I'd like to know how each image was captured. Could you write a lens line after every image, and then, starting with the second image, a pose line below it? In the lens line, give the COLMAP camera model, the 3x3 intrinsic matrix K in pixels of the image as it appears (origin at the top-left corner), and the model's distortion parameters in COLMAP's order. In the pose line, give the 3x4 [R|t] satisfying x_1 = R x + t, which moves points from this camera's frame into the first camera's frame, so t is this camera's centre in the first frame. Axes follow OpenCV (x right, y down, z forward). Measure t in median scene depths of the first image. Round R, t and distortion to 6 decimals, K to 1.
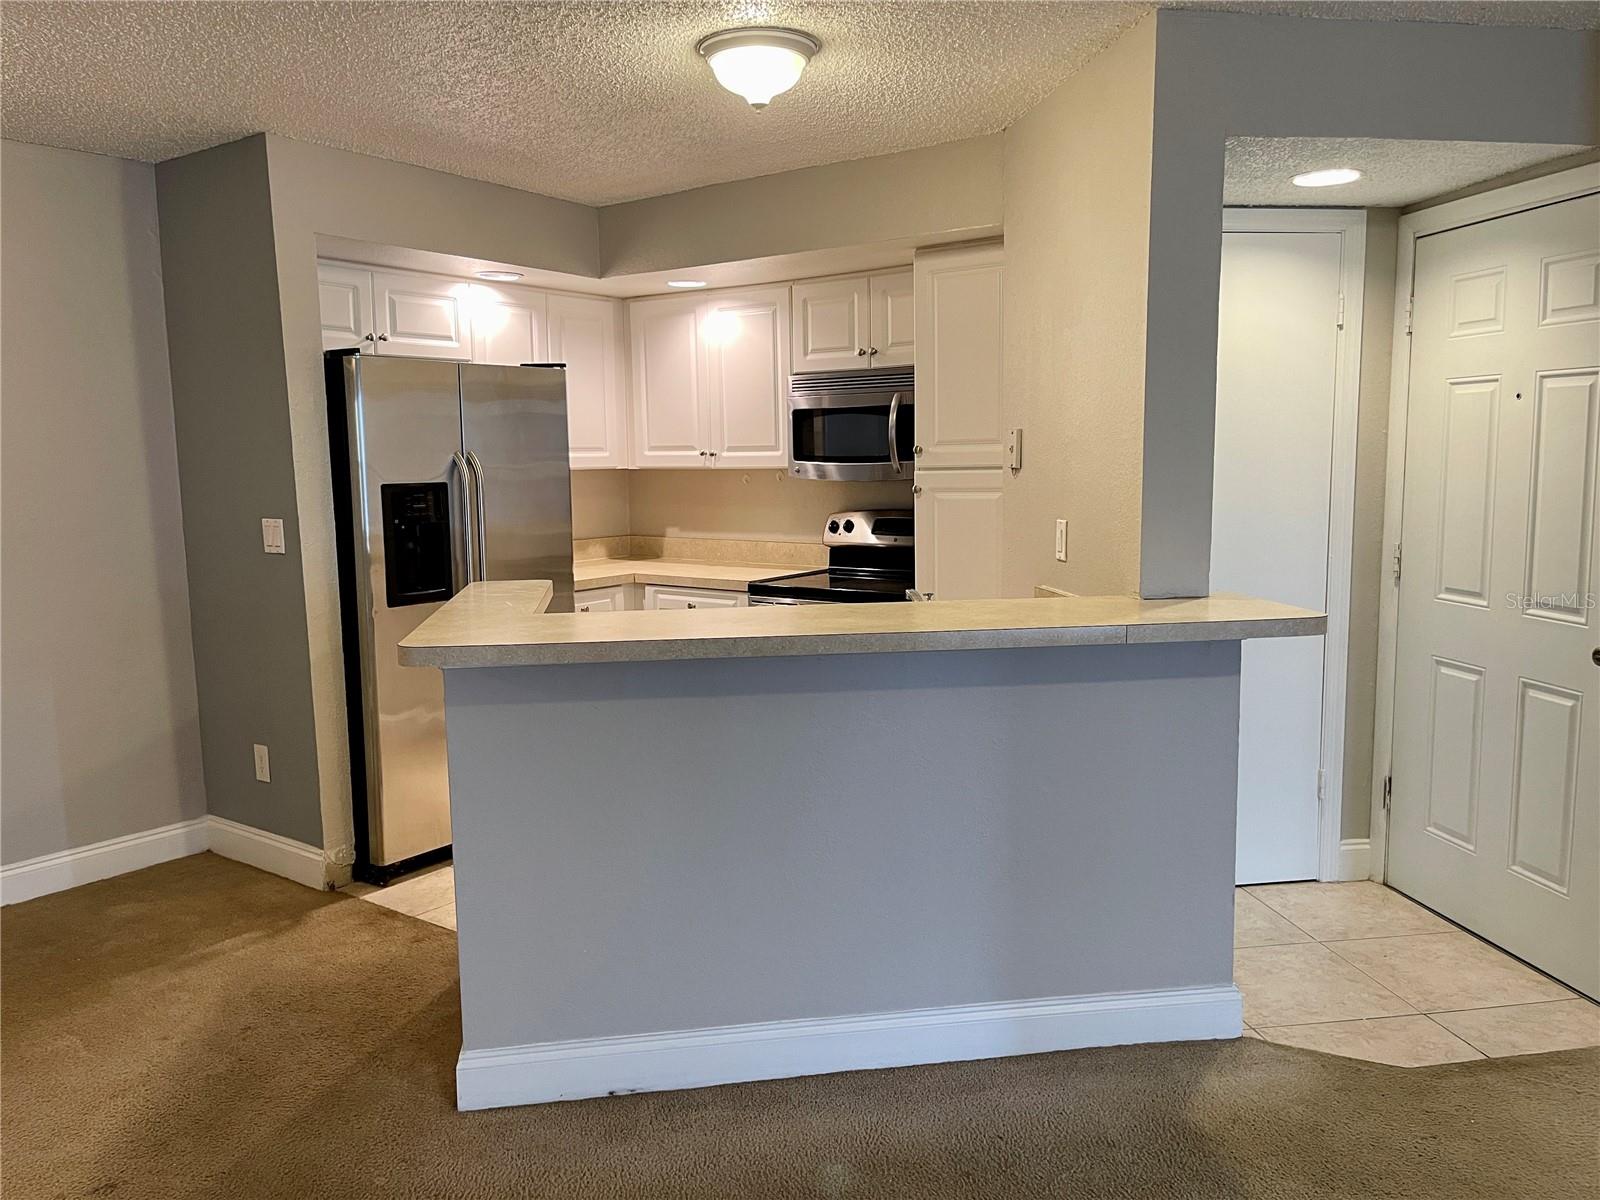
lens RADIAL K [[1212.0, 0, 799.4], [0, 1212.0, 602.6], [0, 0, 1]] dist [0.009835, -0.001175]
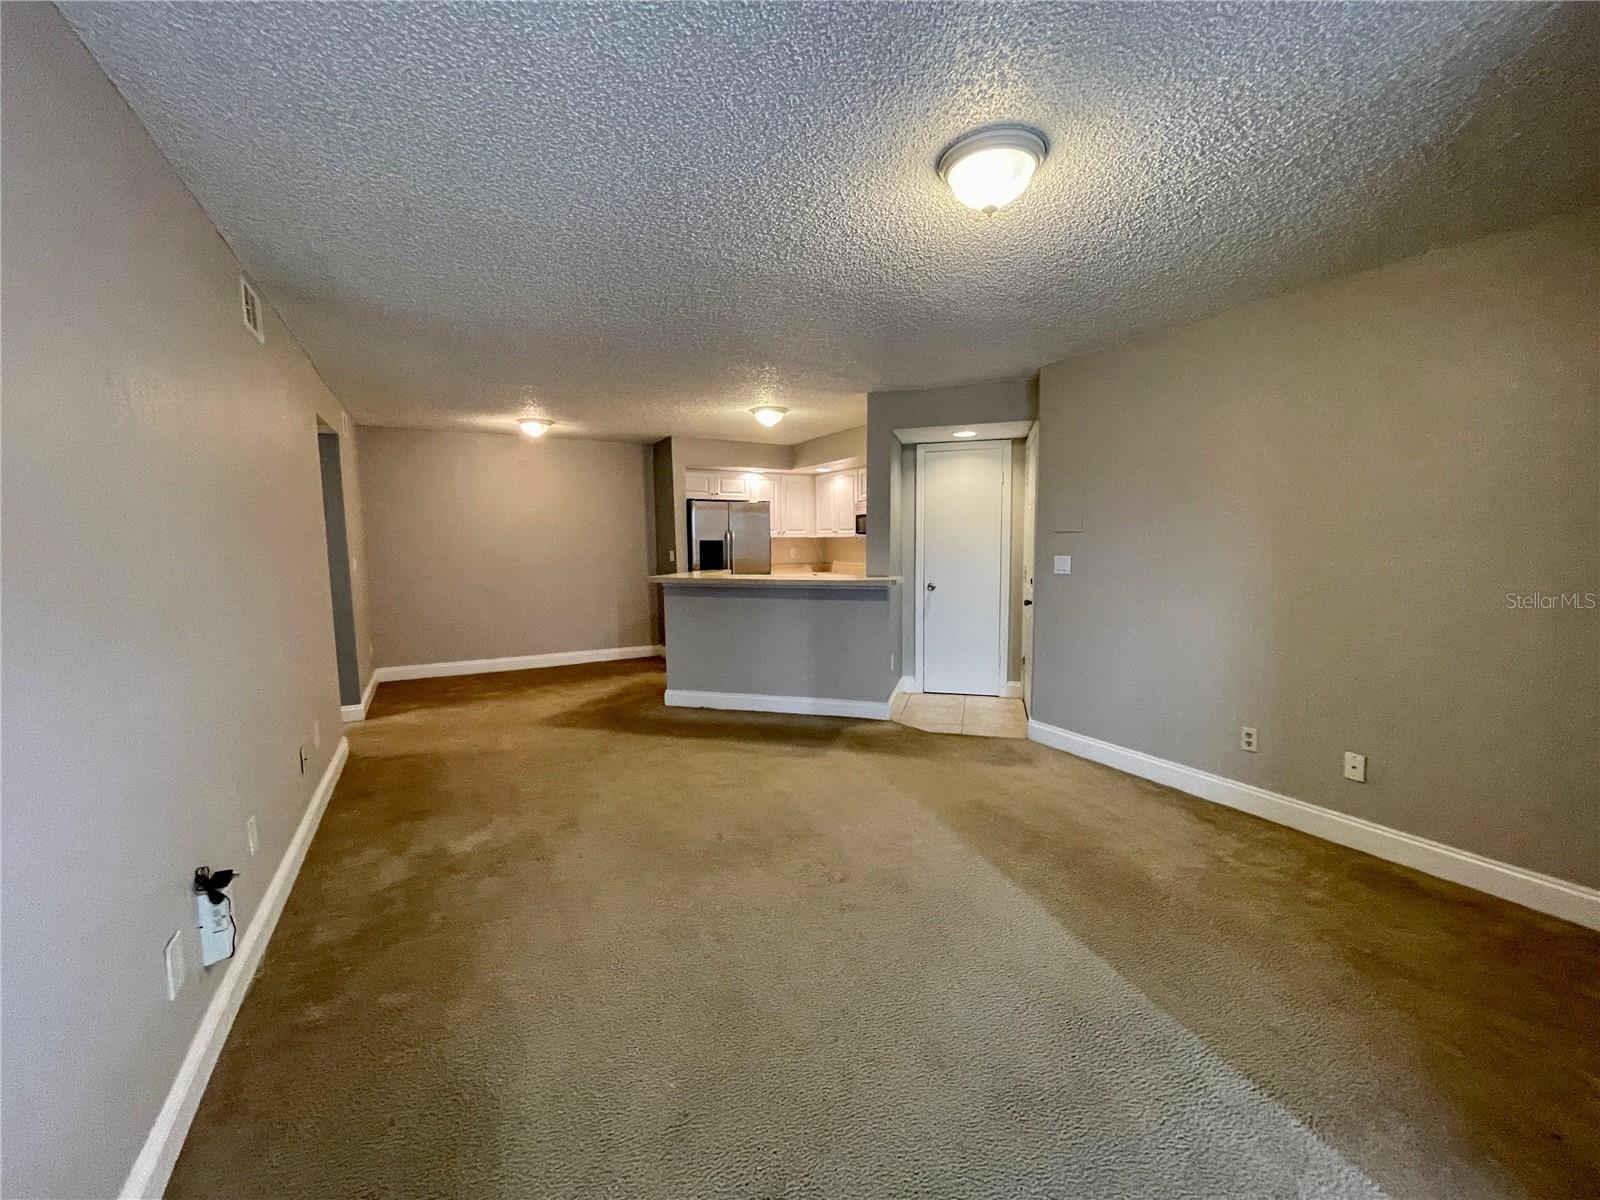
lens RADIAL K [[640.8, 0, 802.8], [0, 640.8, 596.9], [0, 0, 1]] dist [0.000137, -0.000002]
pose [[0.910567, 0.042747, -0.411145, 0.570976], [-0.053958, 0.998420, -0.015694, 0.059733], [0.409824, 0.036475, 0.911435, -0.400026]]
